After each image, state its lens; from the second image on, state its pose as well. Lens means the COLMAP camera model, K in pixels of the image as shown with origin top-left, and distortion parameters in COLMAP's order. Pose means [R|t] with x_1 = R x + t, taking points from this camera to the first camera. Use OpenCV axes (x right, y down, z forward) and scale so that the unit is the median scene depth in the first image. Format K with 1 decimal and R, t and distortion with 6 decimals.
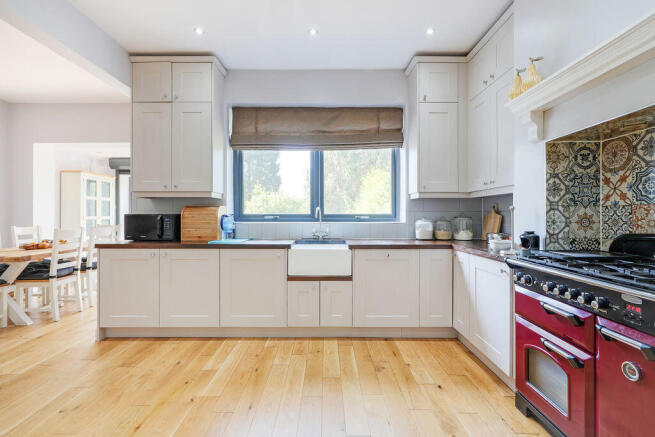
lens RADIAL K [[302.9, 0, 324.6], [0, 302.9, 211.8], [0, 0, 1]] dist [0.003621, 0.000568]
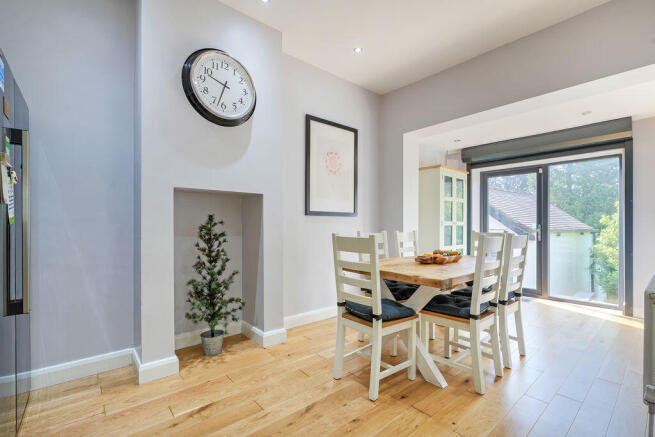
lens RADIAL K [[302.9, 0, 324.6], [0, 302.9, 211.8], [0, 0, 1]] dist [0.003621, 0.000568]
pose [[0.641548, -0.036395, -0.766219, -0.693347], [0.007904, 0.999134, -0.040841, 0.038019], [0.767043, 0.020145, 0.641280, 0.442050]]
